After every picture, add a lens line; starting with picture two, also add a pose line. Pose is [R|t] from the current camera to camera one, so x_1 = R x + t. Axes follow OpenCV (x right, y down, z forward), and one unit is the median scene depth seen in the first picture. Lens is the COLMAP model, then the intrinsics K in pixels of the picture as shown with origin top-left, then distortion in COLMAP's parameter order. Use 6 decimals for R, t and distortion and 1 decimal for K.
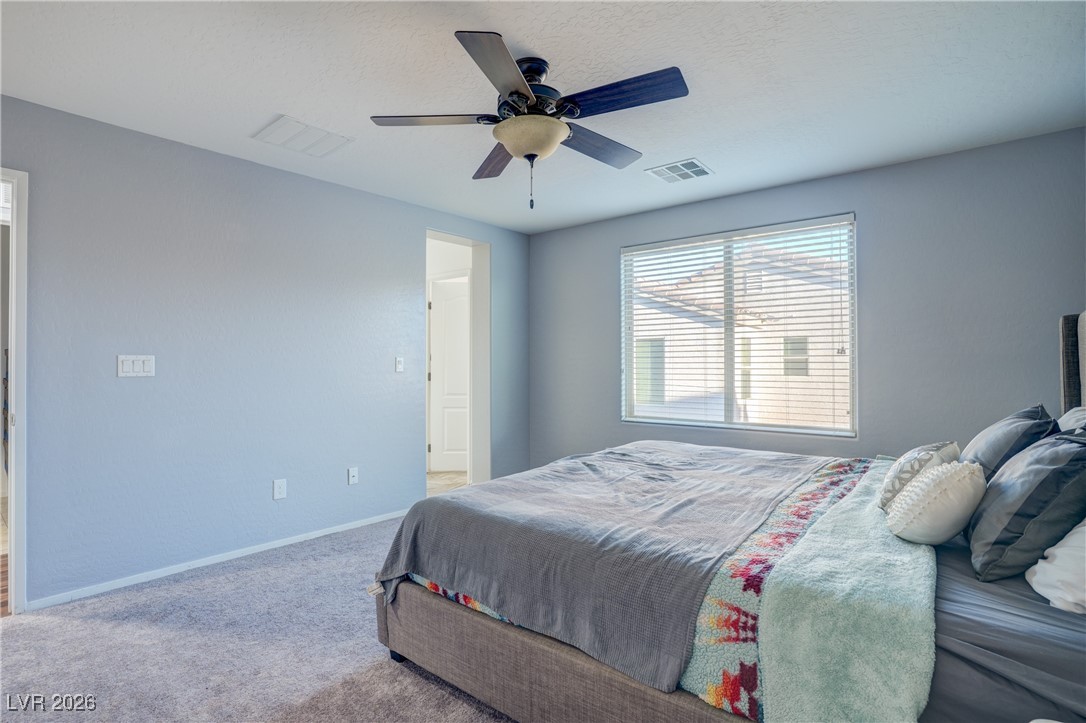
lens RADIAL K [[531.7, 0, 549.6], [0, 531.7, 363.6], [0, 0, 1]] dist [0.005353, 0.000528]
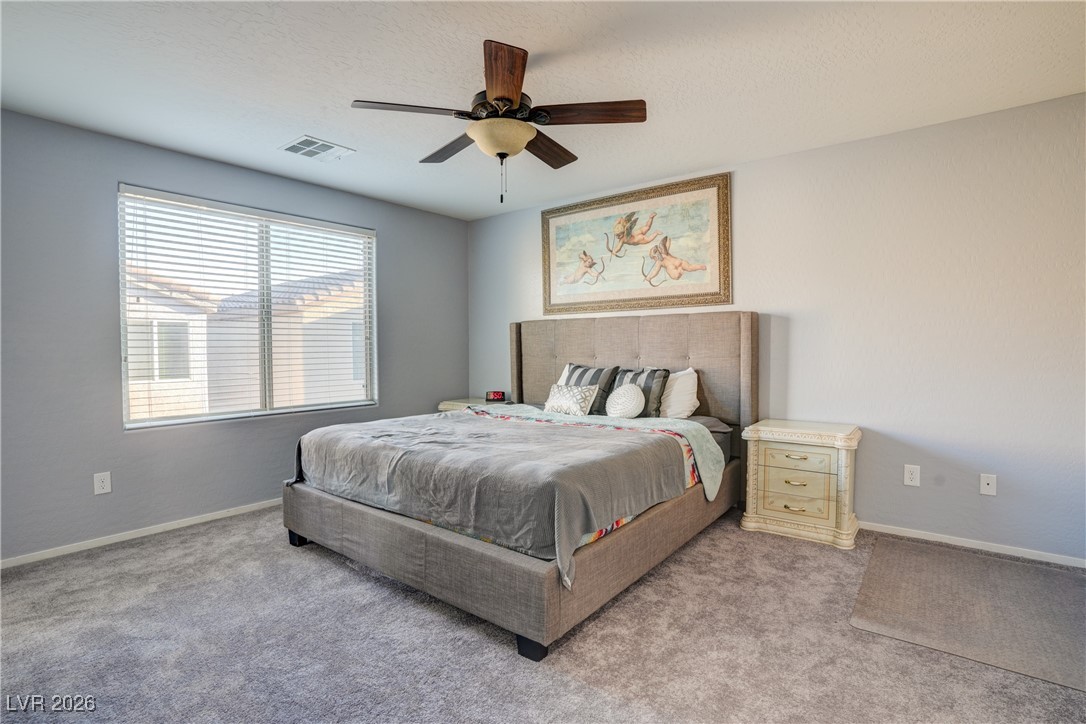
lens RADIAL K [[543.1, 0, 543.0], [0, 543.1, 362.0], [0, 0, 1]] dist [-0.057258, 0.000595]
pose [[-0.027054, -0.023882, 0.999349, -1.152236], [0.005067, 0.999698, 0.024028, 0.008745], [-0.999621, 0.005713, -0.026925, 0.950921]]
